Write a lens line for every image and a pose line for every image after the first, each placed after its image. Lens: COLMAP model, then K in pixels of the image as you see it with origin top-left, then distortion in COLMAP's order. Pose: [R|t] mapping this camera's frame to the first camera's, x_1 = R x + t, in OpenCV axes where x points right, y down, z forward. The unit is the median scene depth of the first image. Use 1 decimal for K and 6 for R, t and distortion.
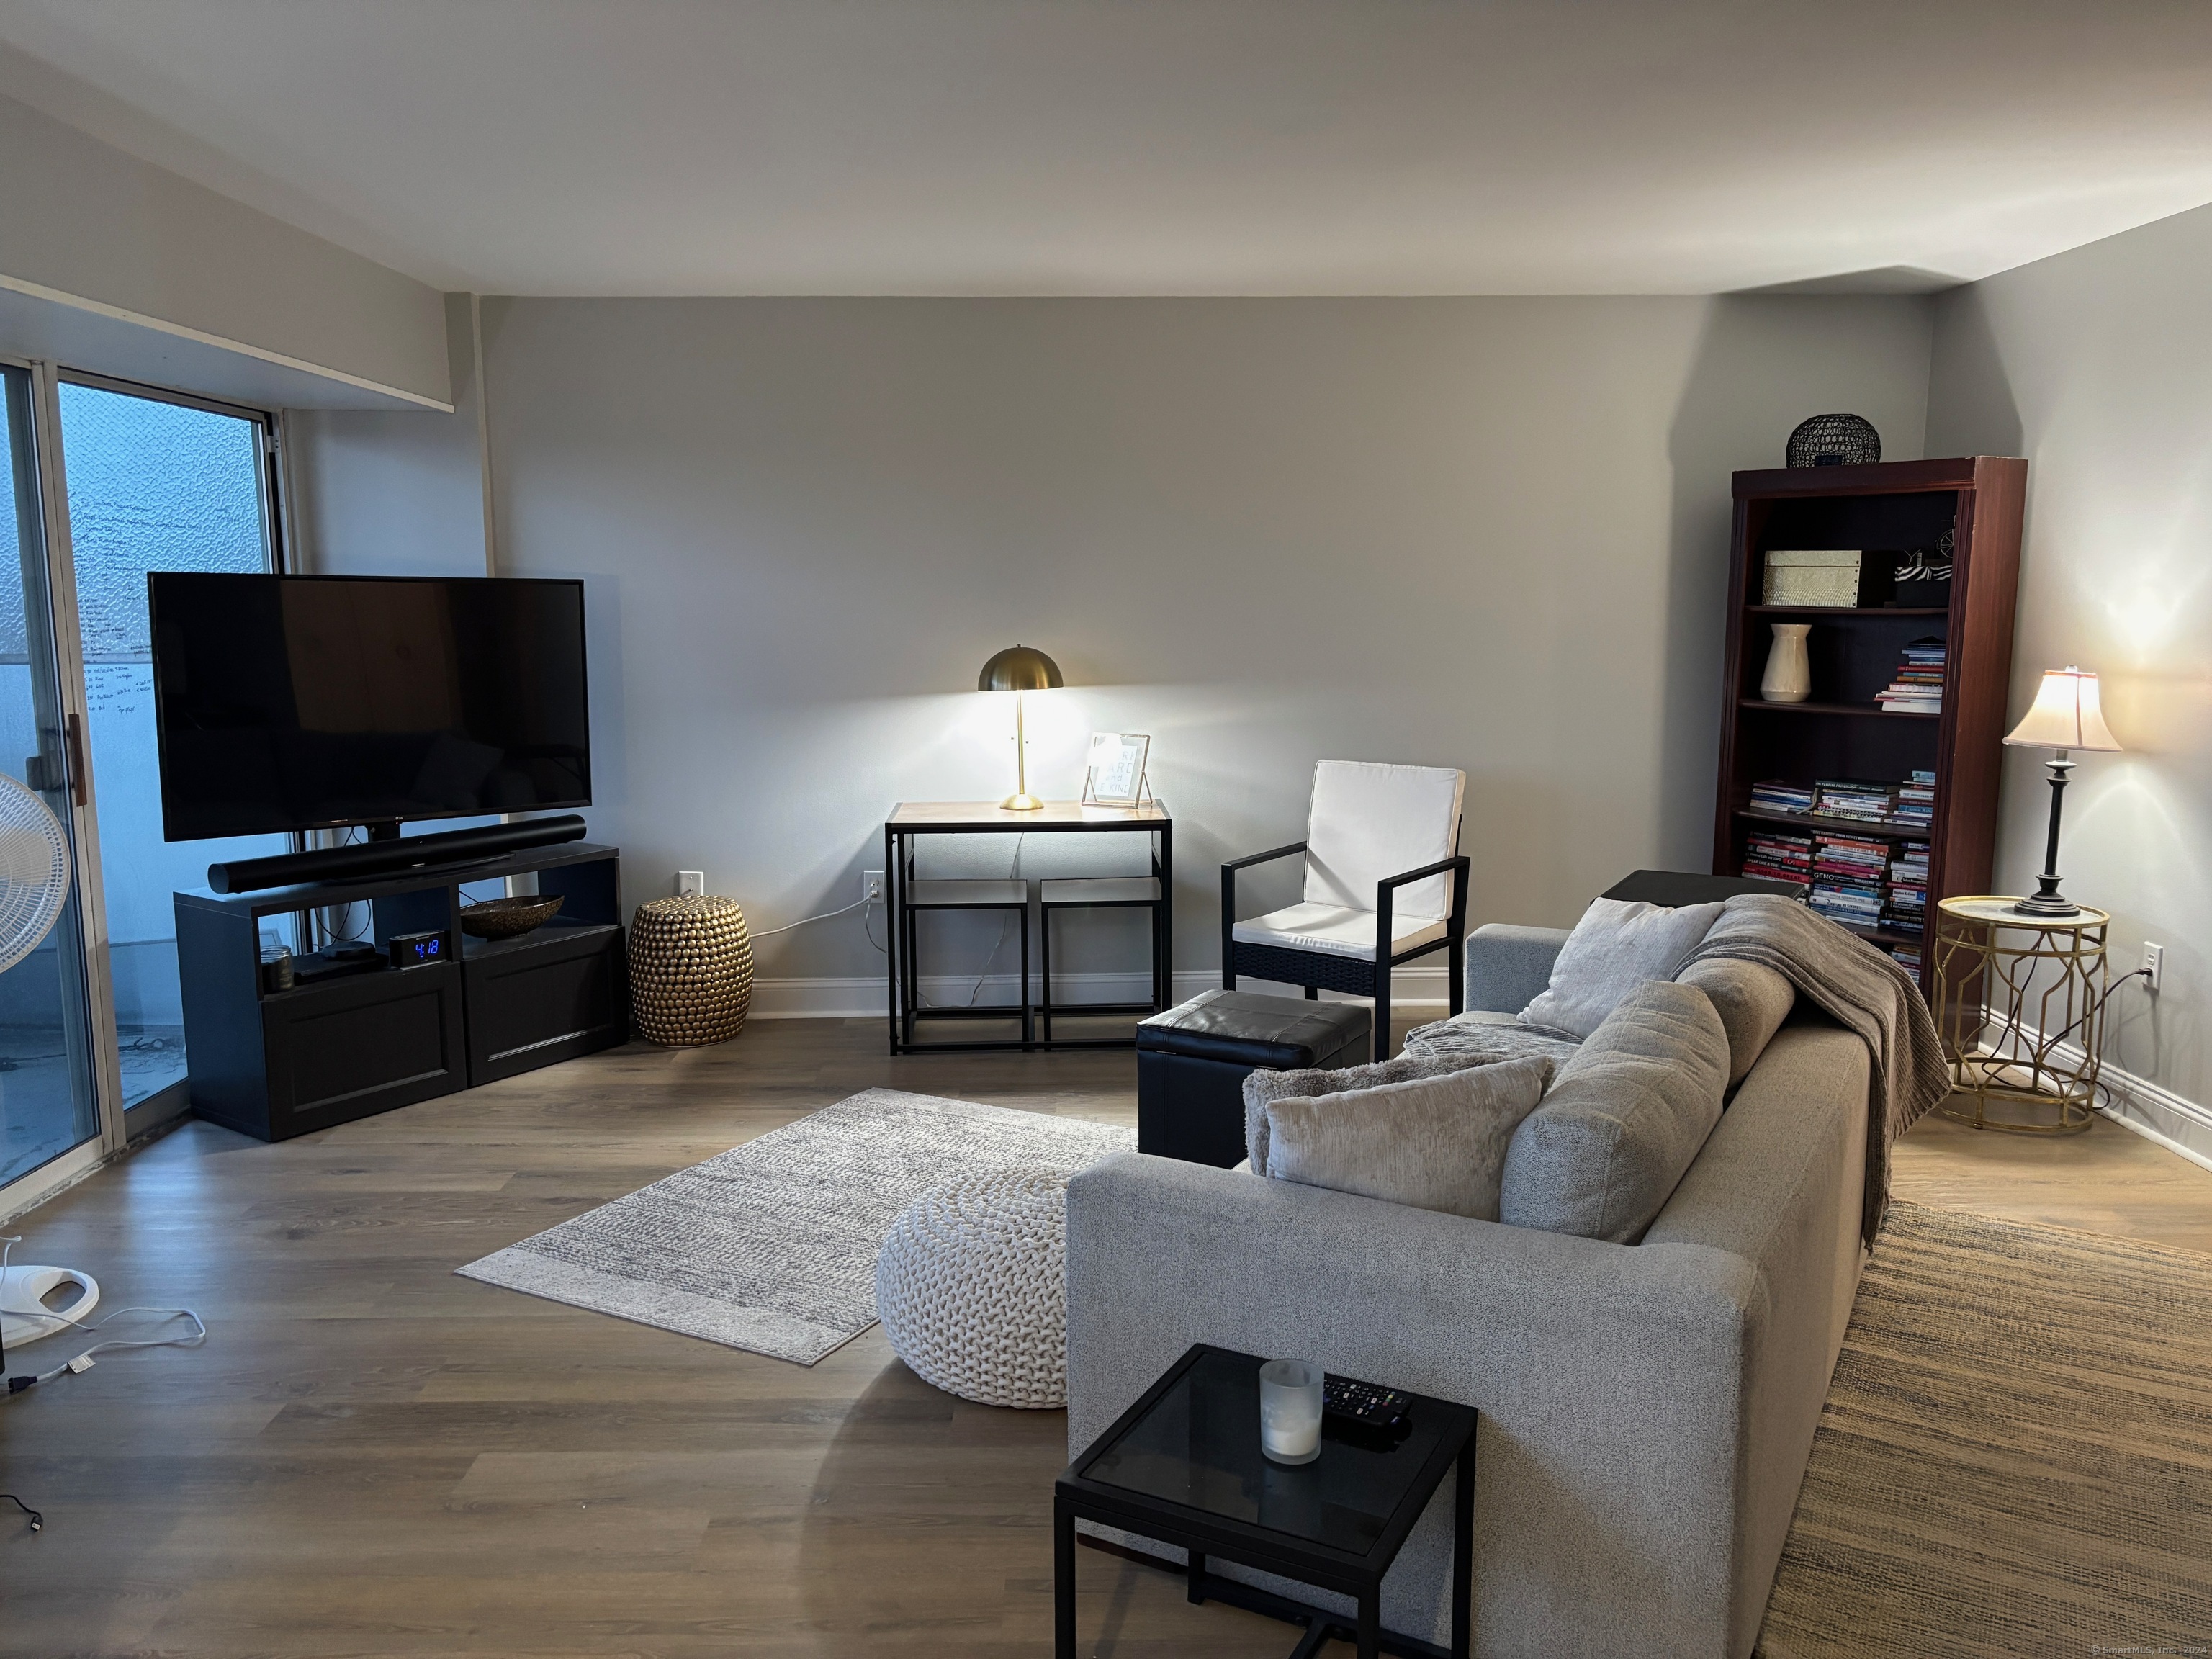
lens RADIAL K [[1702.1, 0, 1096.7], [0, 1702.1, 829.8], [0, 0, 1]] dist [0.048864, -0.022268]
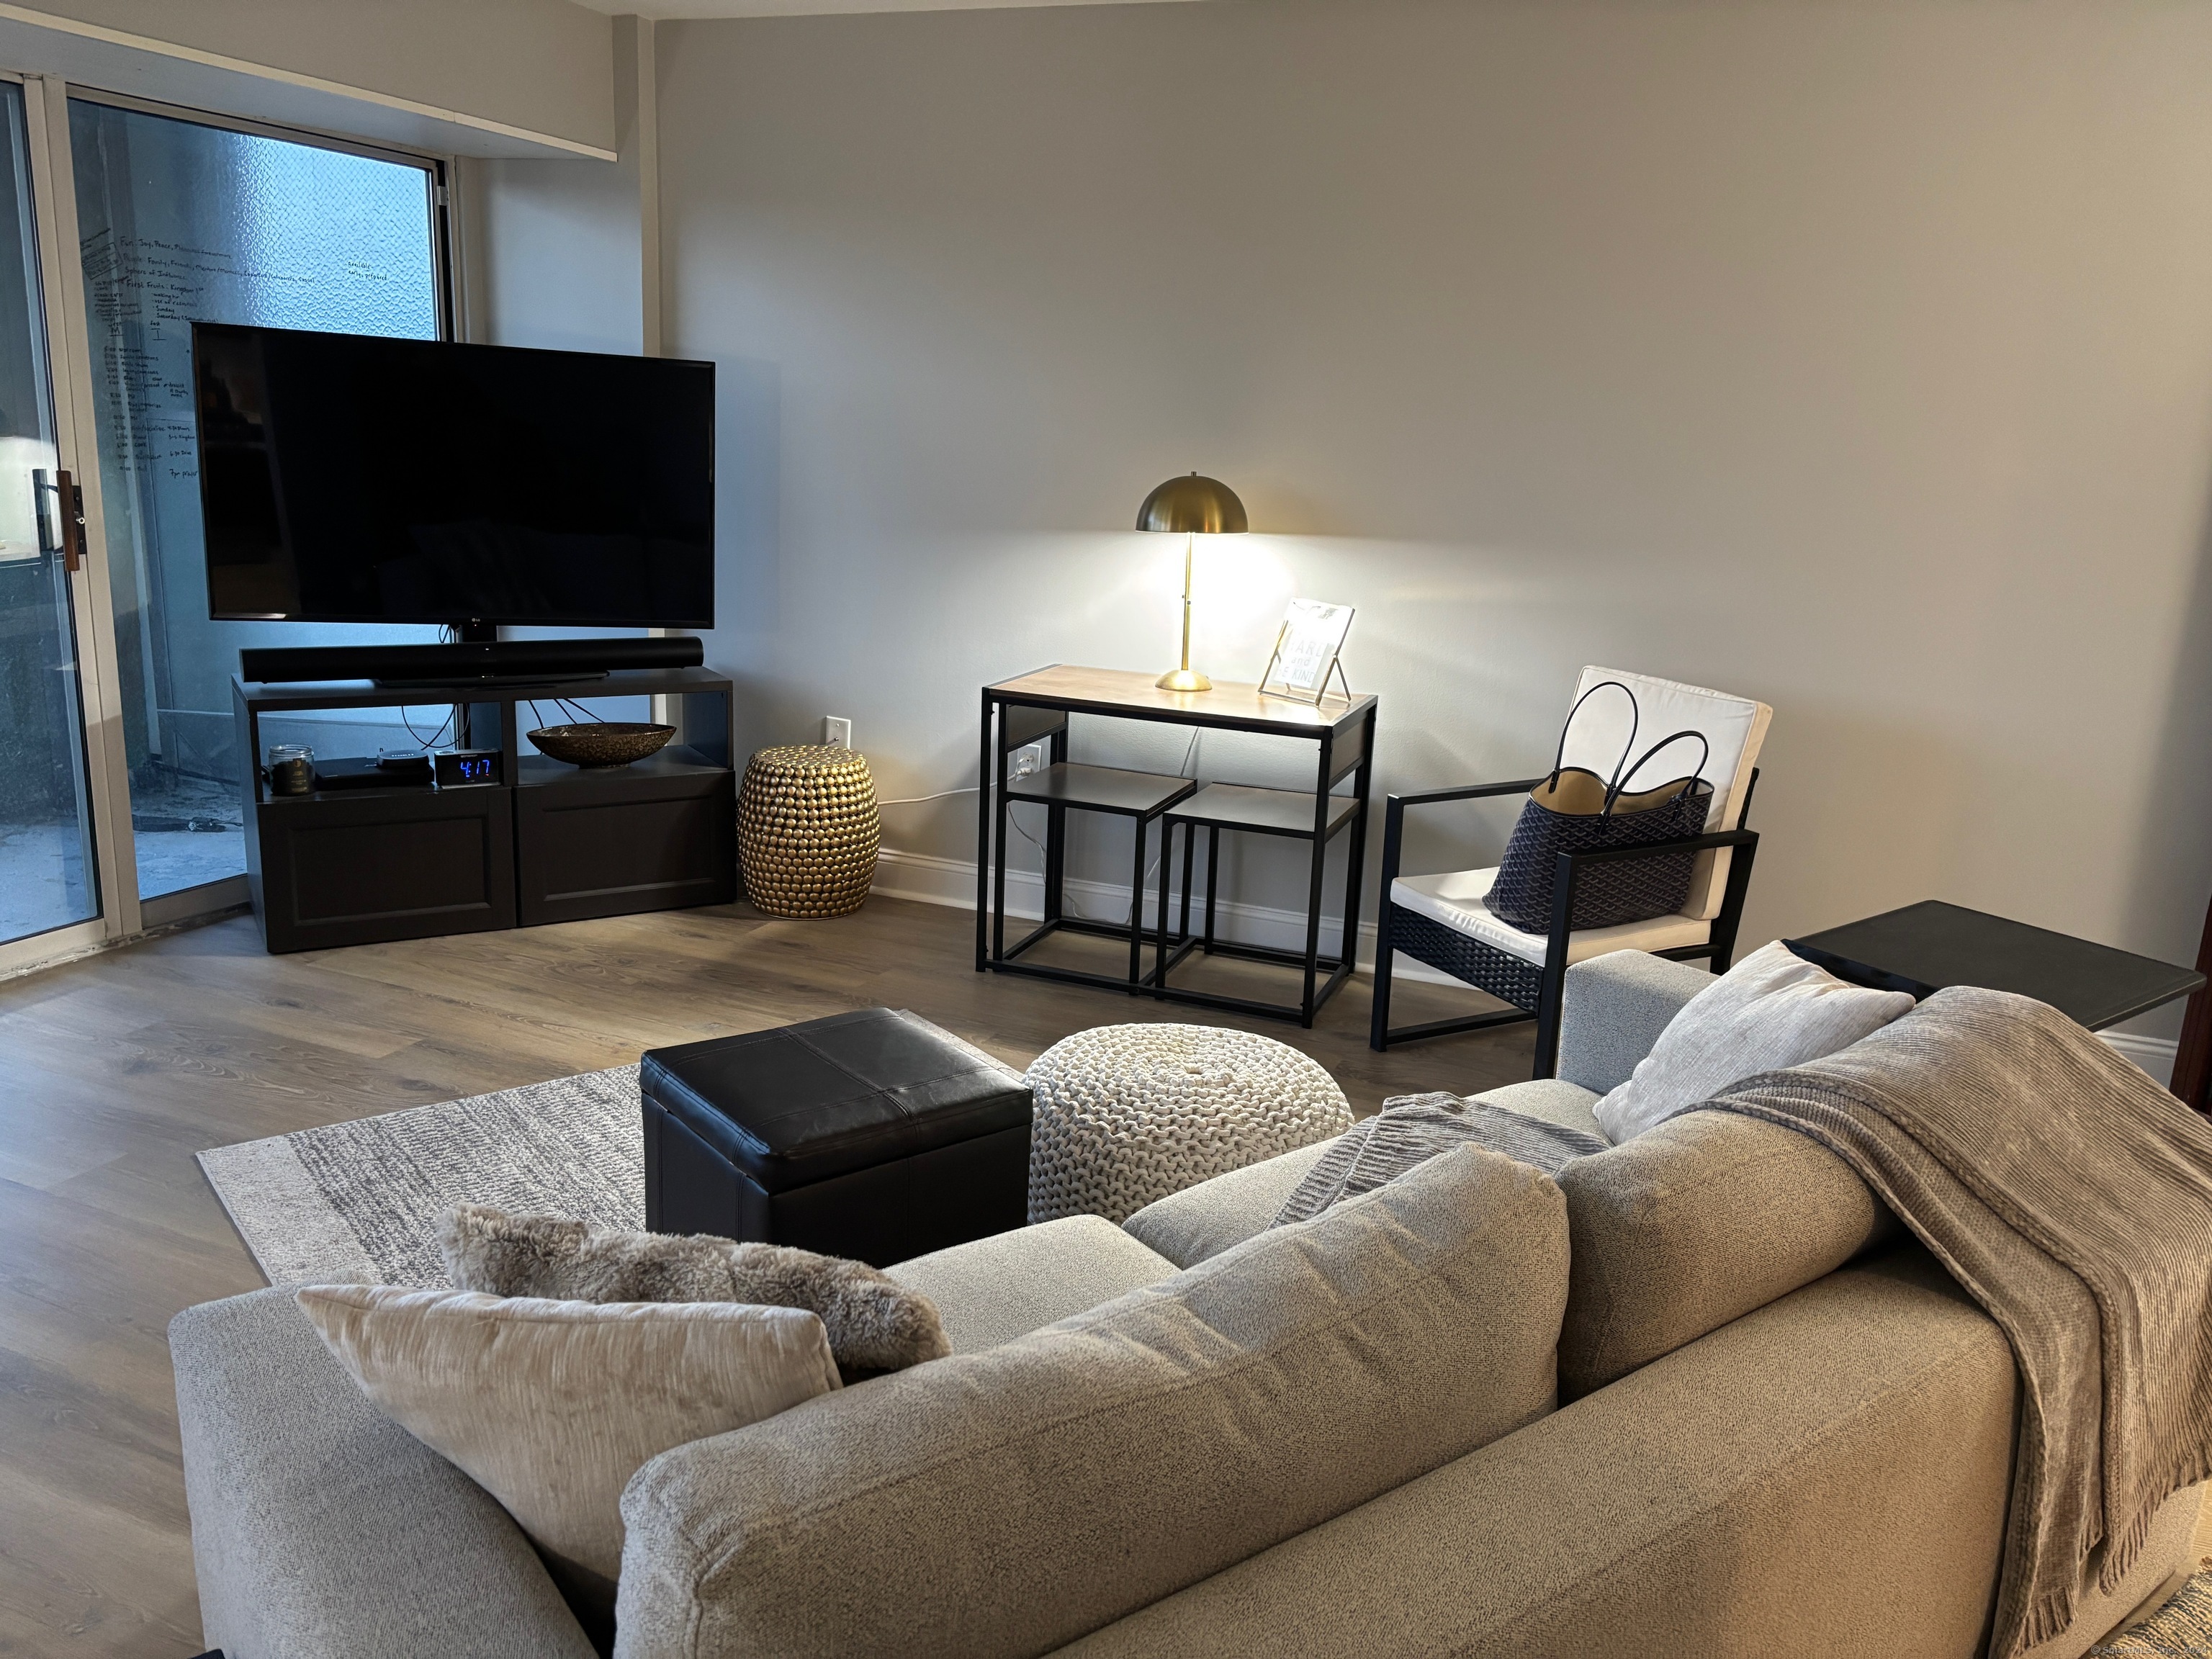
lens RADIAL K [[1702.1, 0, 1115.7], [0, 1702.1, 834.3], [0, 0, 1]] dist [0.048864, -0.022268]
pose [[0.912231, 0.145314, -0.383039, 0.242176], [-0.108754, 0.987329, 0.115559, -0.033900], [0.394978, -0.063760, 0.916475, 0.278944]]
